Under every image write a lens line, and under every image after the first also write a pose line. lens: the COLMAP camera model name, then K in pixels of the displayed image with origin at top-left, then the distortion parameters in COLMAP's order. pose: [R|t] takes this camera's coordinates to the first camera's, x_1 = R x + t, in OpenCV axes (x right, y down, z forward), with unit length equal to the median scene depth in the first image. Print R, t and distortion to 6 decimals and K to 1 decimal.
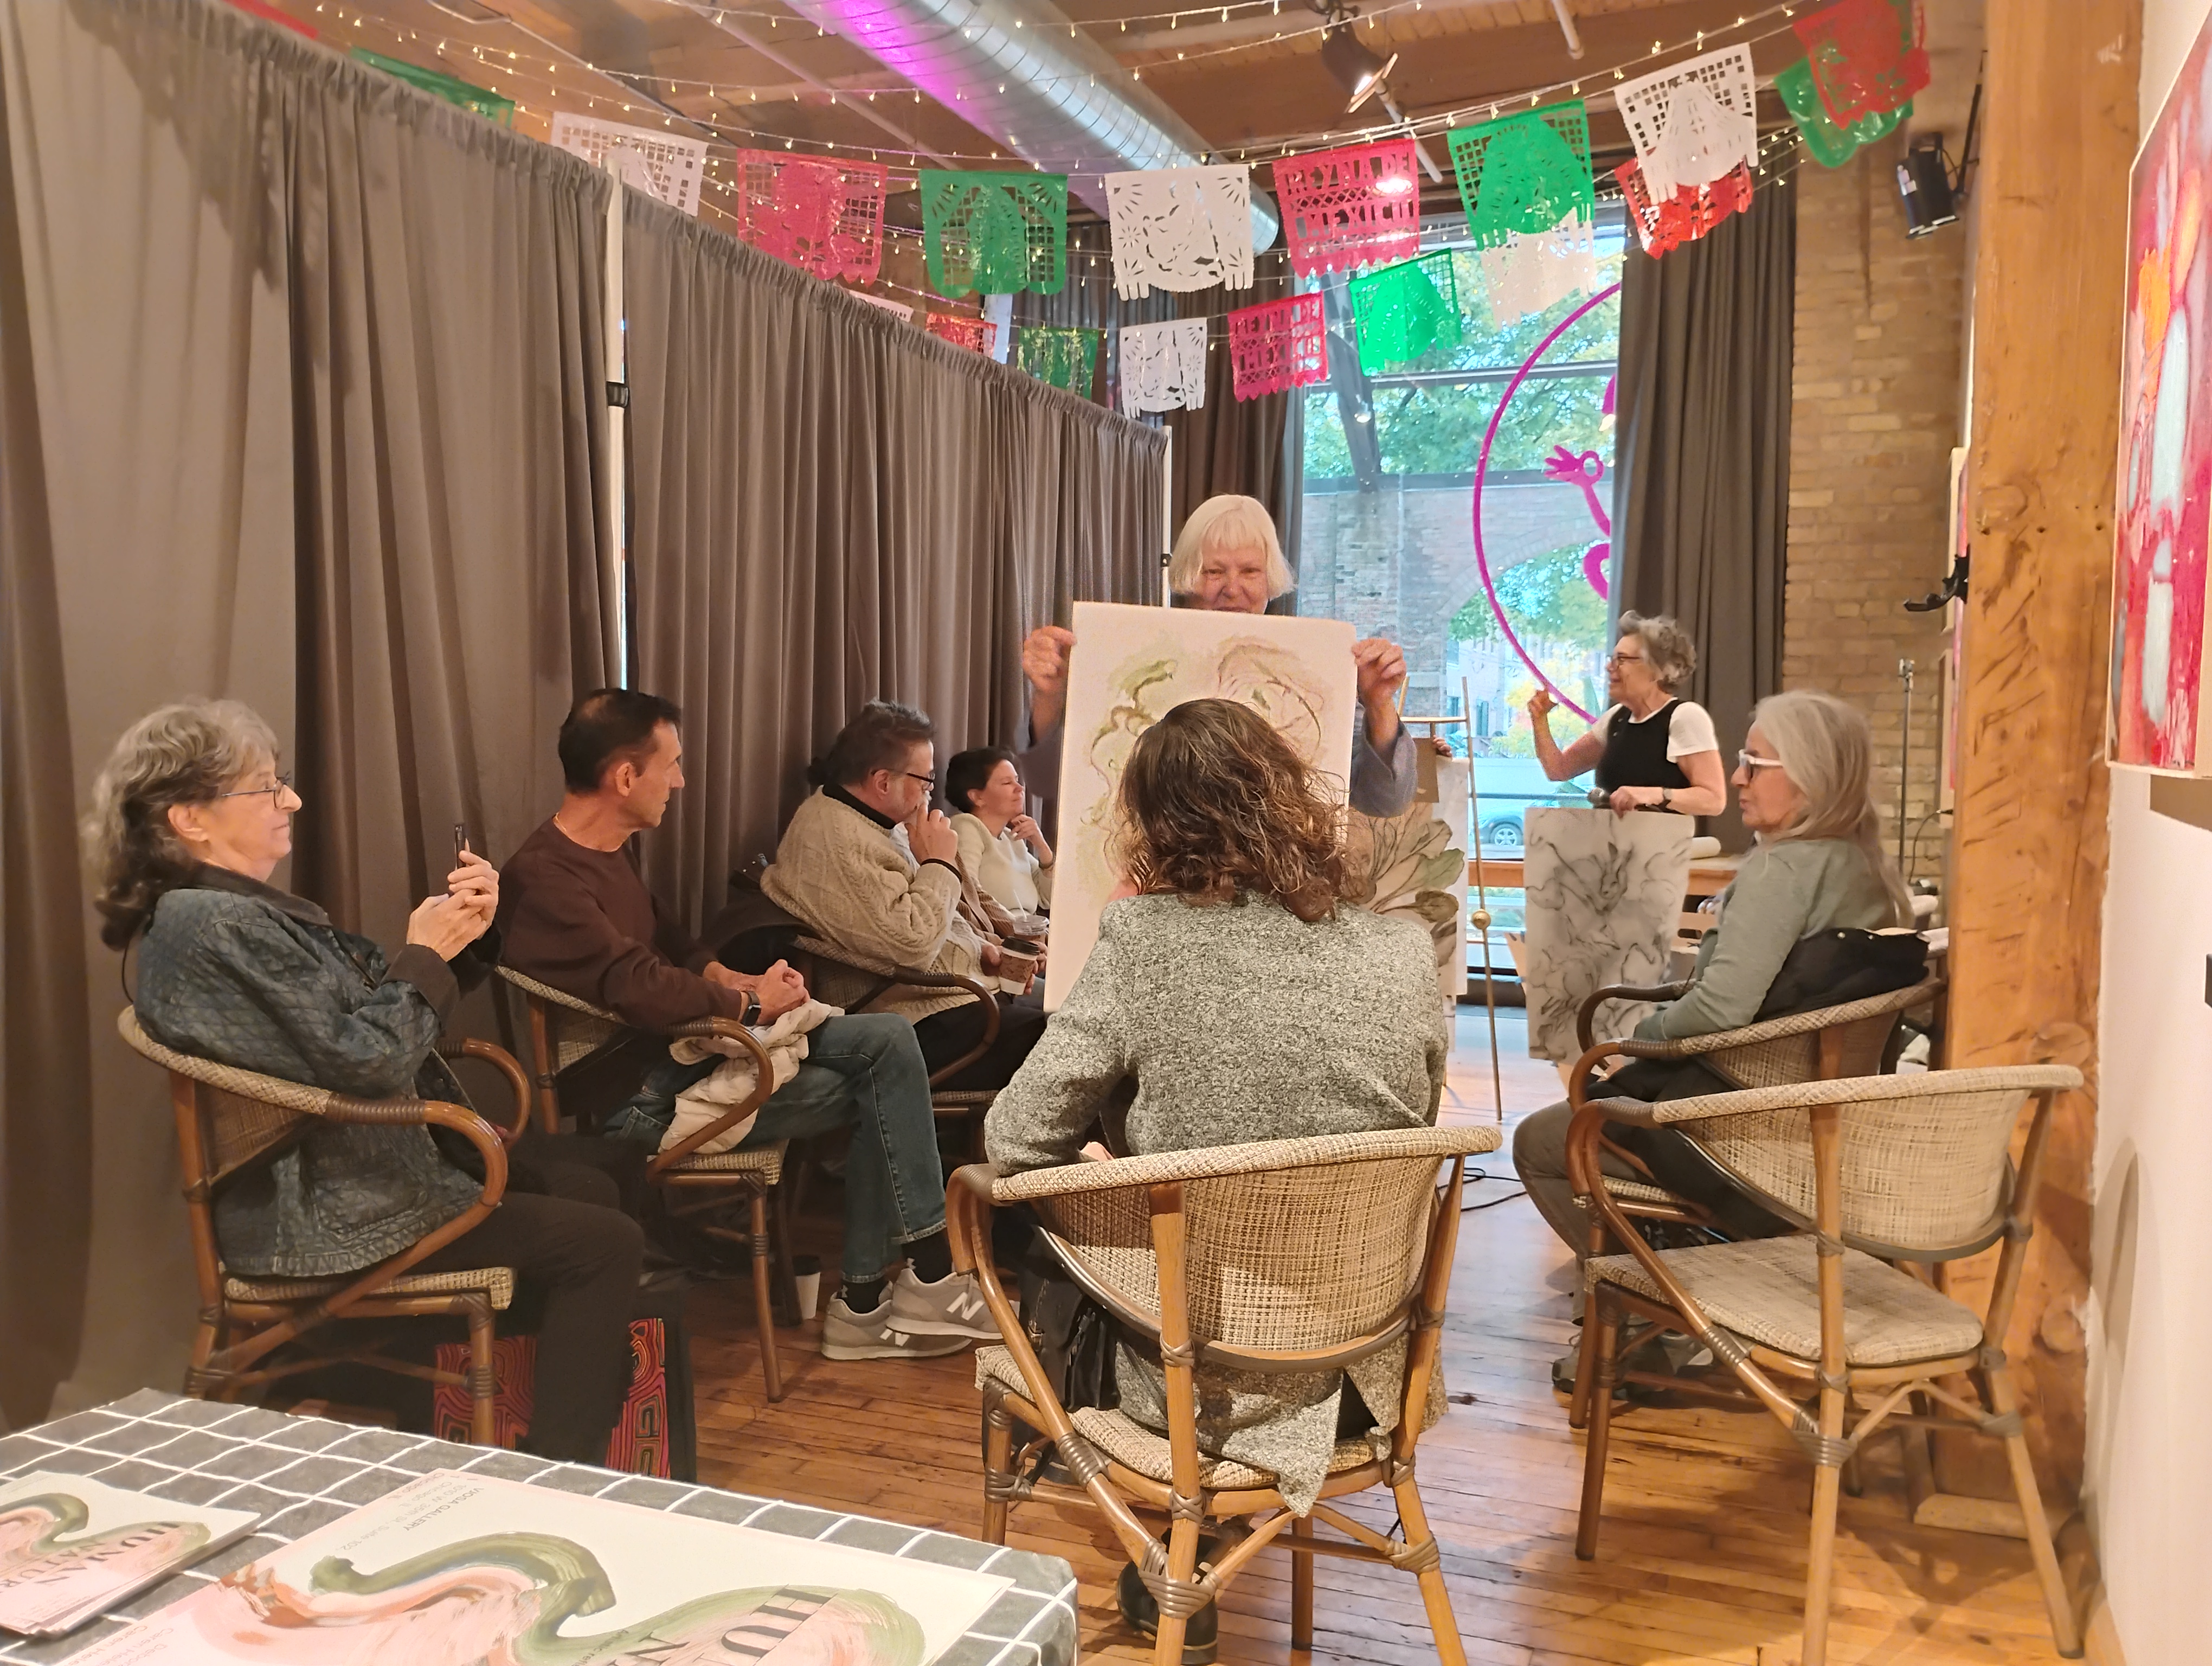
lens RADIAL K [[1823.0, 0, 1108.7], [0, 1823.0, 831.2], [0, 0, 1]] dist [0.019832, -0.012050]
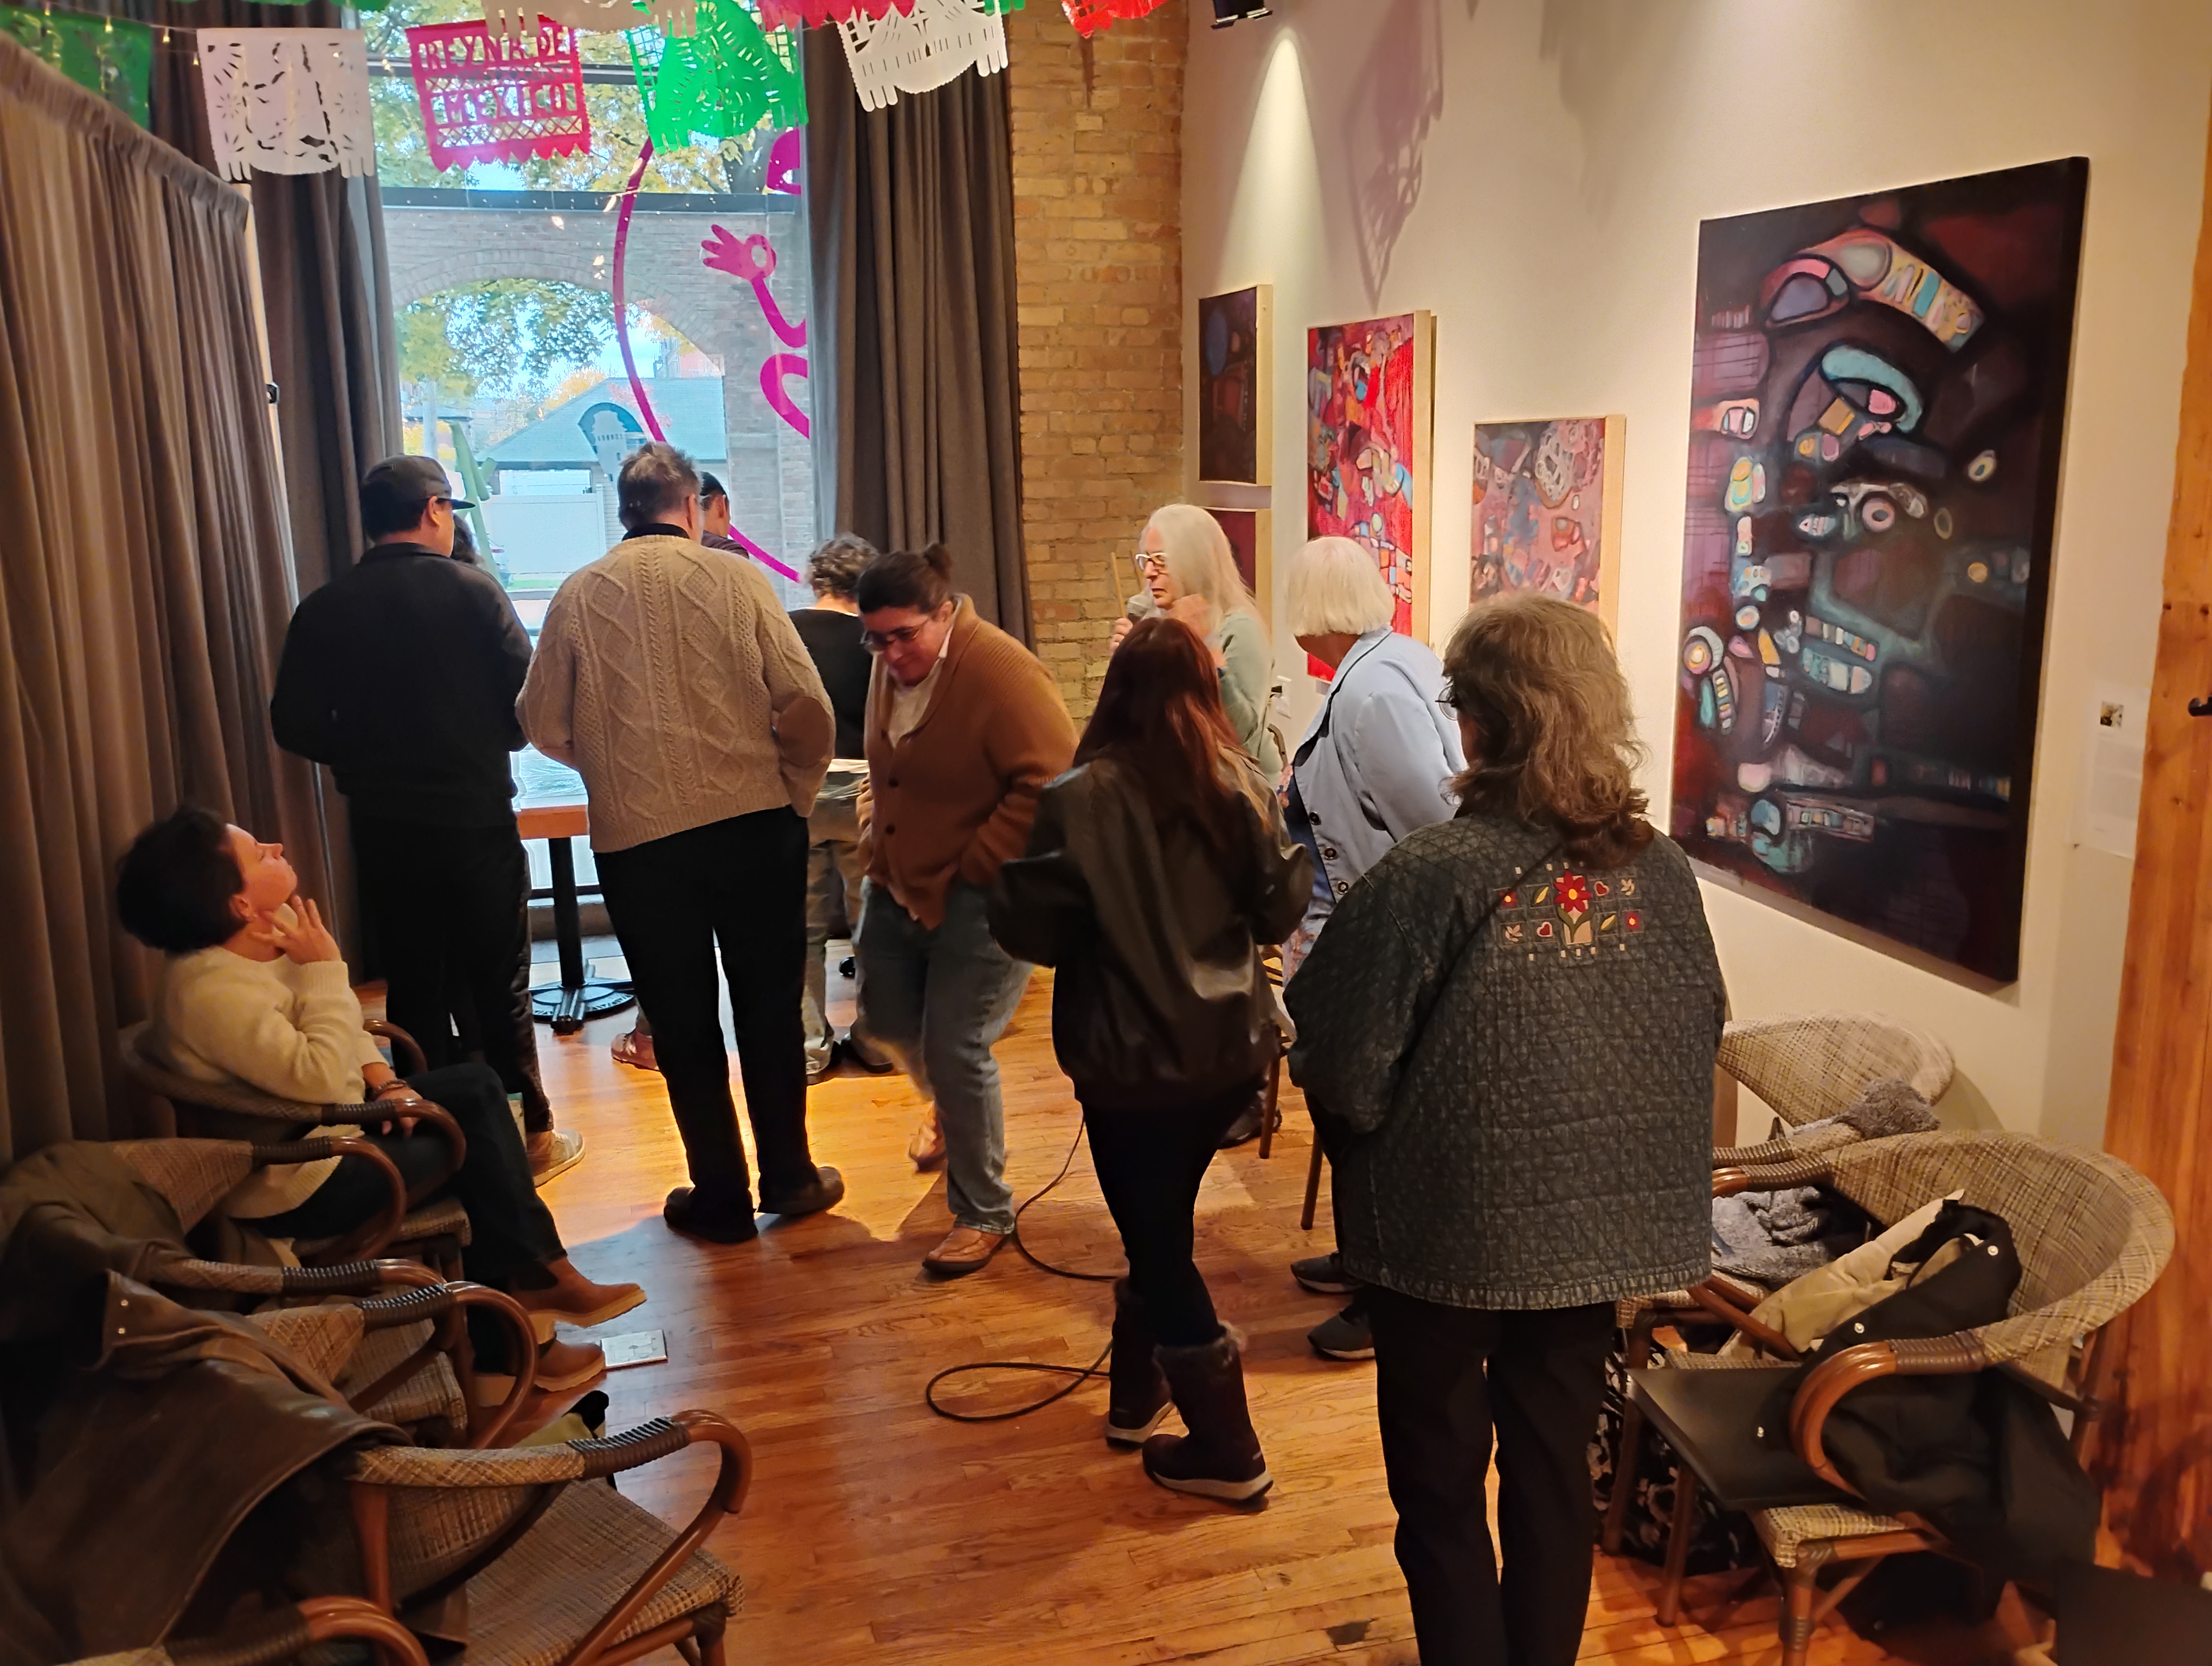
lens RADIAL K [[1823.0, 0, 1104.7], [0, 1823.0, 844.4], [0, 0, 1]] dist [0.019832, -0.012050]
pose [[0.798022, -0.151833, 0.583188, -0.140450], [0.056543, 0.982336, 0.178379, -0.088532], [-0.599970, -0.109375, 0.792511, 0.264388]]
